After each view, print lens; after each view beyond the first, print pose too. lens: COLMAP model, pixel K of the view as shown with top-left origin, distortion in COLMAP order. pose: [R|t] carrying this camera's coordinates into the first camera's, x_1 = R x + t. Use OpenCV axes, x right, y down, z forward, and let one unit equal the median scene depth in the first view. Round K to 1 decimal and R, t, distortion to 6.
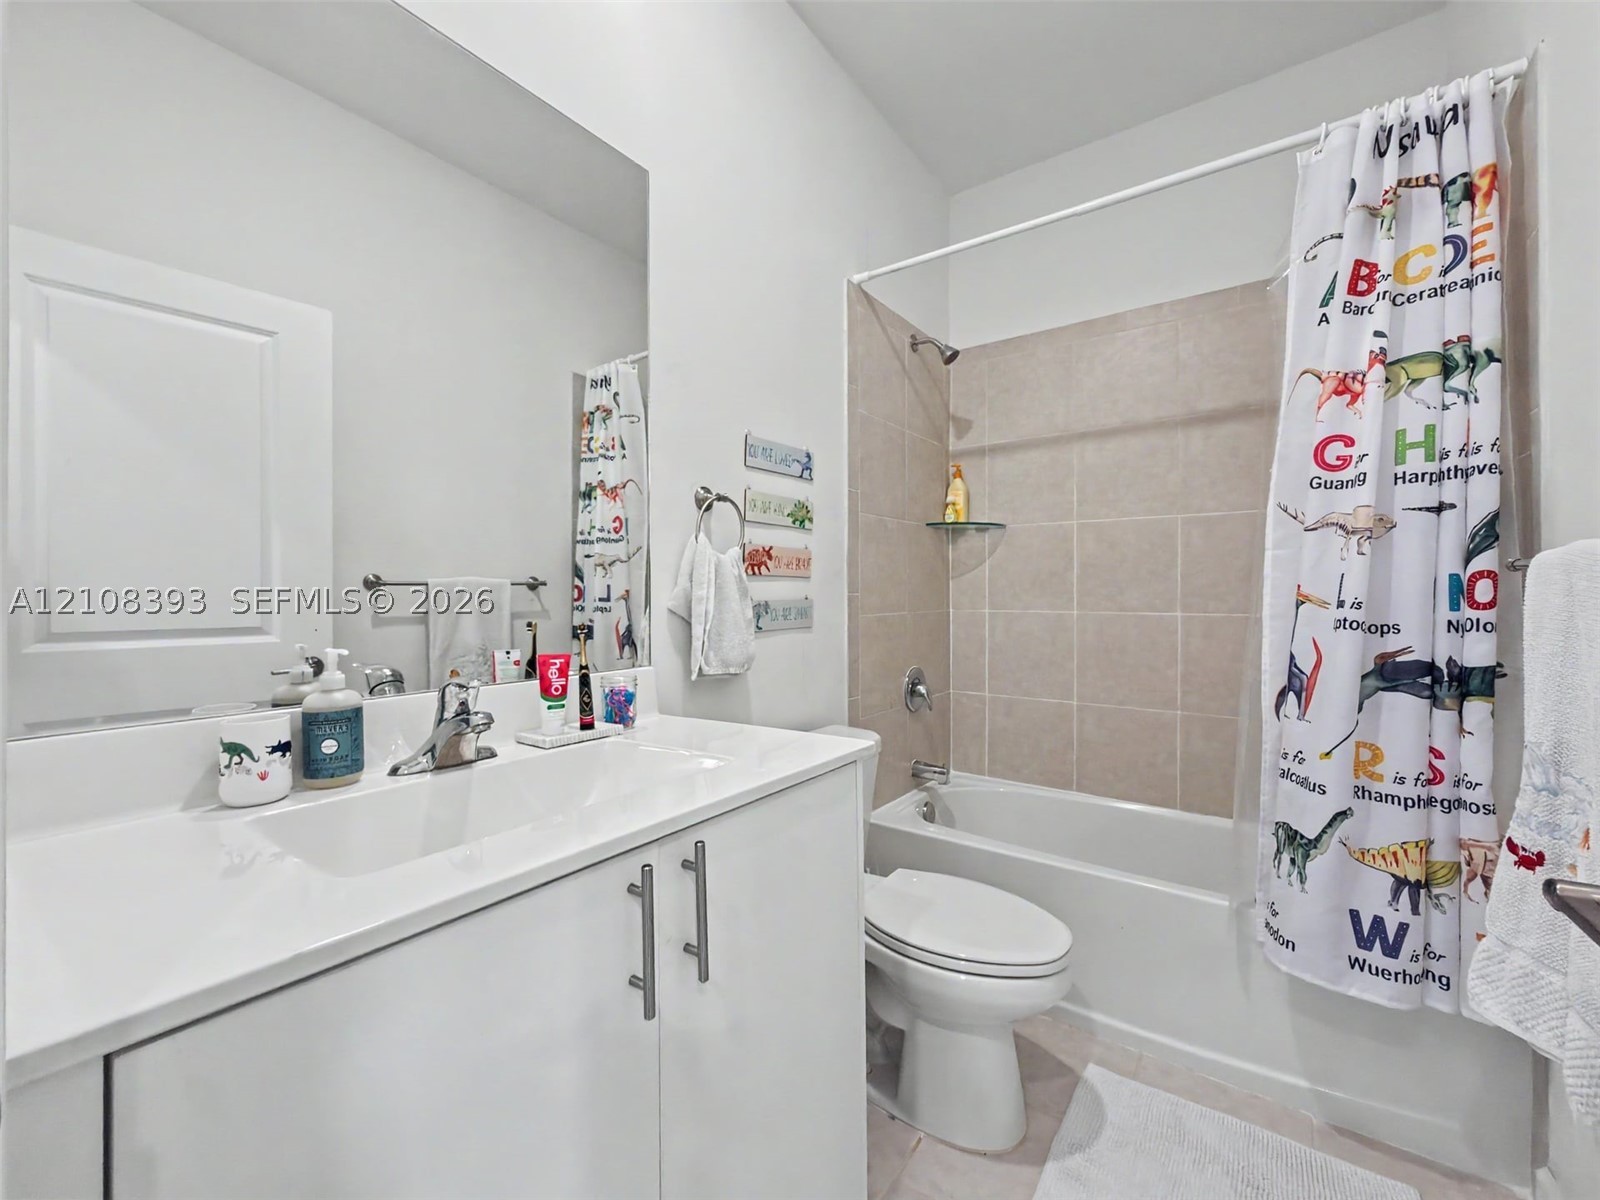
lens RADIAL K [[653.8, 0, 807.8], [0, 653.8, 598.6], [0, 0, 1]] dist [-0.004513, -0.000114]
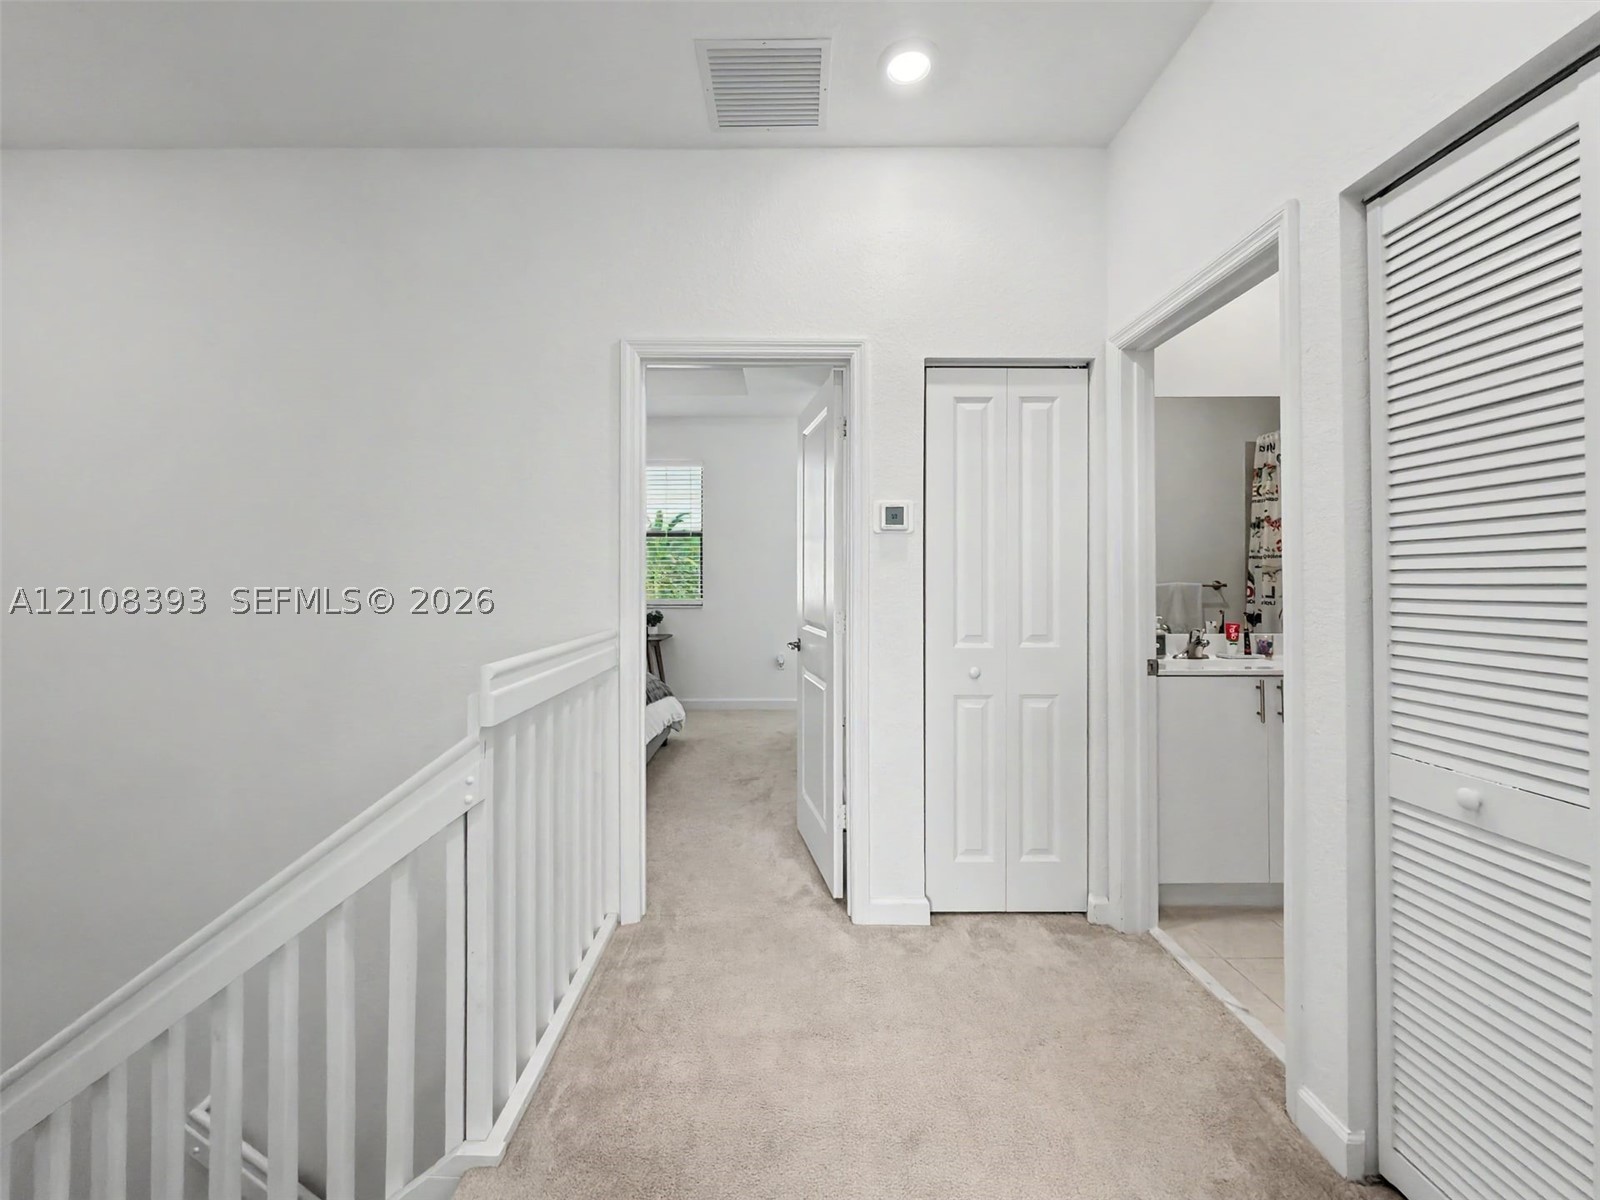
lens RADIAL K [[653.8, 0, 796.1], [0, 653.8, 577.1], [0, 0, 1]] dist [-0.004513, -0.000114]
pose [[0.574774, -0.005370, -0.818294, 0.279856], [-0.003356, 0.999955, -0.008920, -0.025781], [0.818305, 0.007873, 0.574730, -0.725288]]
